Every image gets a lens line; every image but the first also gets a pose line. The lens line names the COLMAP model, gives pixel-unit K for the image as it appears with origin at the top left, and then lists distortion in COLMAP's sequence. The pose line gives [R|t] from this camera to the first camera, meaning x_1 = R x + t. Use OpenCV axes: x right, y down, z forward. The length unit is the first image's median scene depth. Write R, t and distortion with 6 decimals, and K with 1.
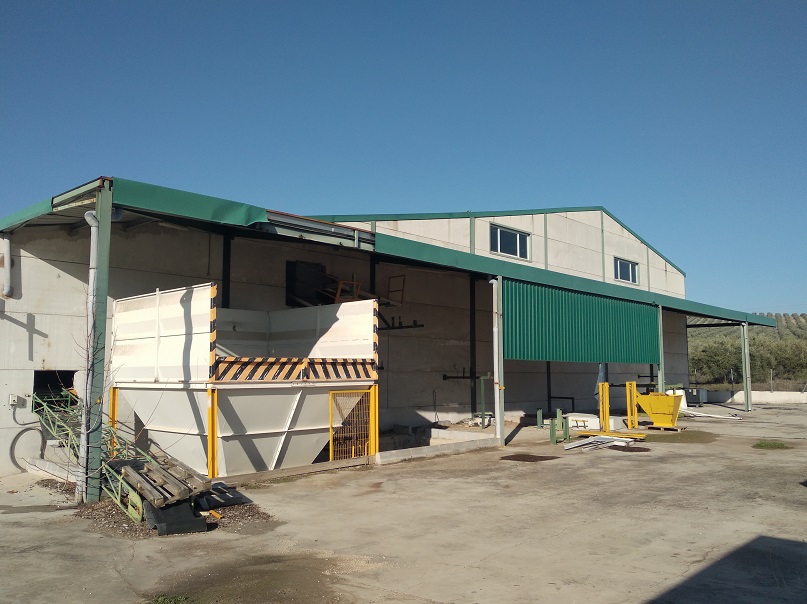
lens RADIAL K [[704.5, 0, 398.9], [0, 704.5, 300.6], [0, 0, 1]] dist [0.093021, -0.223442]
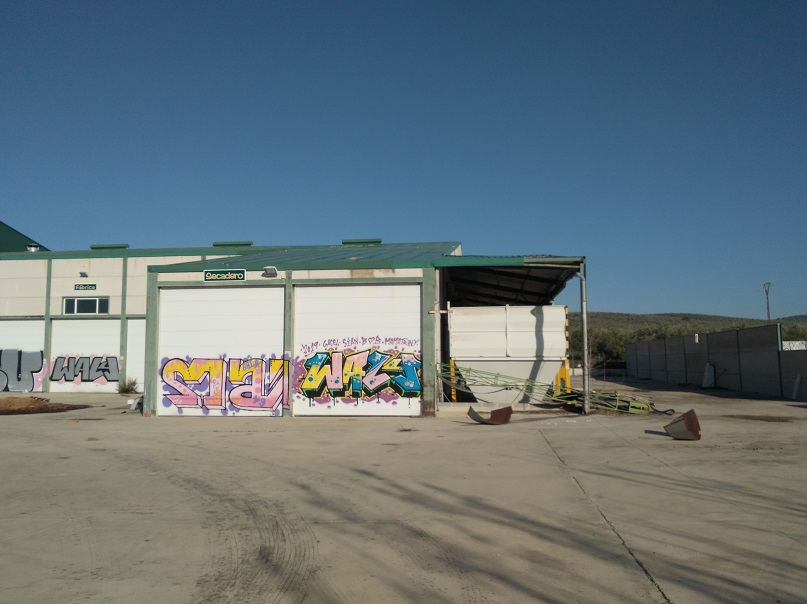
lens RADIAL K [[697.1, 0, 403.5], [0, 697.1, 302.0], [0, 0, 1]] dist [0.148924, -0.441745]
pose [[0.818073, 0.043436, 0.573472, -1.286518], [-0.055541, 0.998450, 0.003607, -0.011385], [-0.572427, -0.034802, 0.819217, -0.237092]]
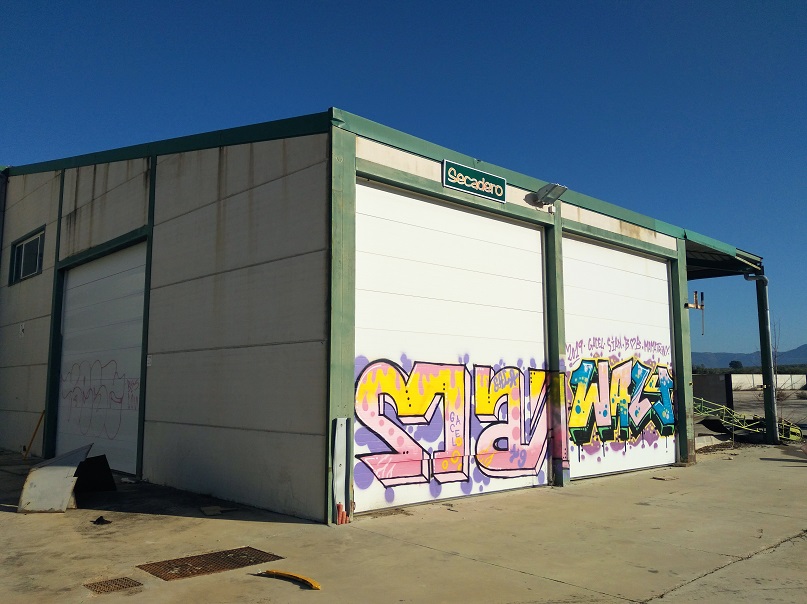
lens RADIAL K [[704.5, 0, 398.9], [0, 704.5, 300.6], [0, 0, 1]] dist [0.093021, -0.223442]
pose [[0.067059, 0.127162, 0.989613, -1.402141], [-0.103582, 0.987373, -0.119855, 0.149687], [-0.992358, -0.094469, 0.079383, 1.114346]]
